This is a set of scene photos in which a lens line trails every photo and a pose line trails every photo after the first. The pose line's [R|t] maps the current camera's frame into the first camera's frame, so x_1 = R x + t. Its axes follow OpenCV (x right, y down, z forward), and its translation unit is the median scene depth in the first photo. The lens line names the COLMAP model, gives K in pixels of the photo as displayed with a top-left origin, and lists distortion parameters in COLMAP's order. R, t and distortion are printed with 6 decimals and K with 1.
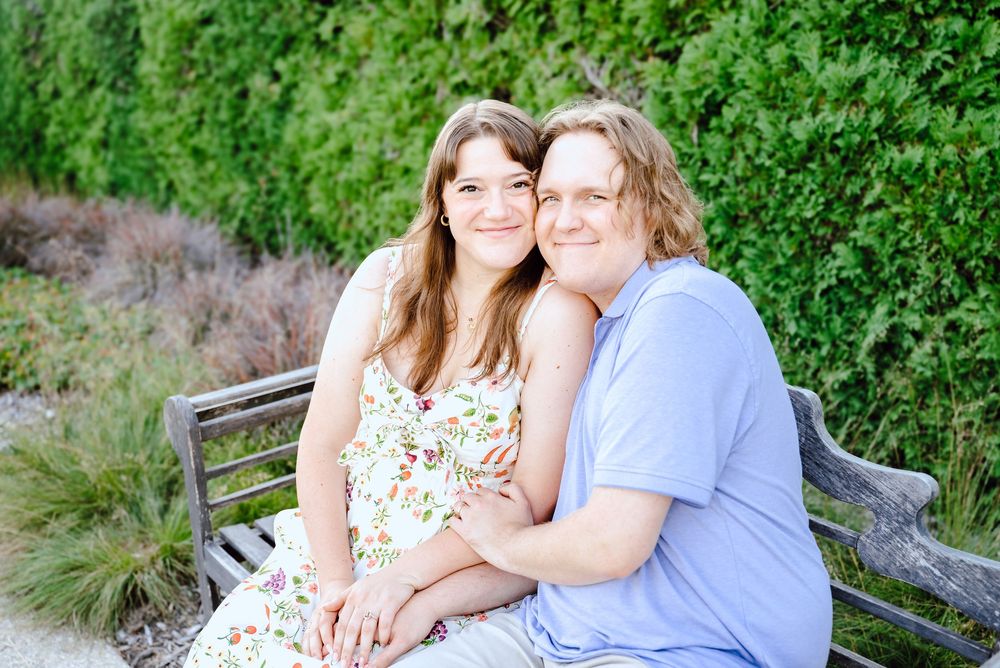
lens RADIAL K [[942.8, 0, 500.0], [0, 942.8, 334.0], [0, 0, 1]] dist [0.000595, -0.008598]
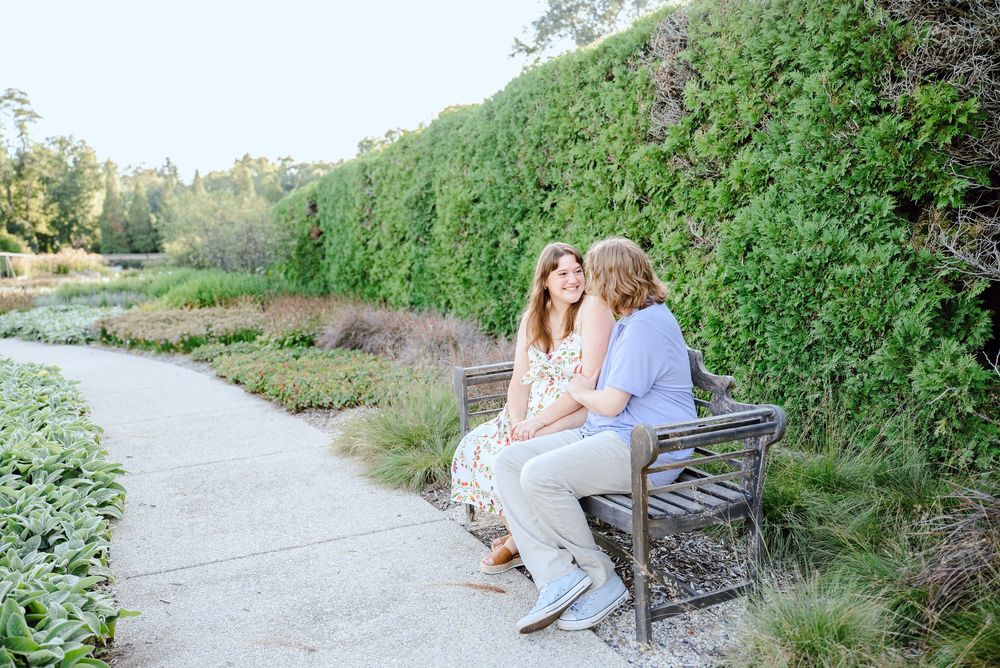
lens RADIAL K [[738.4, 0, 500.0], [0, 738.4, 334.0], [0, 0, 1]] dist [0.002158, 0.002637]
pose [[0.967442, 0.017972, -0.252453, 0.073383], [-0.050451, 0.991151, -0.122778, 0.067634], [0.248012, 0.131517, 0.959788, -0.248200]]
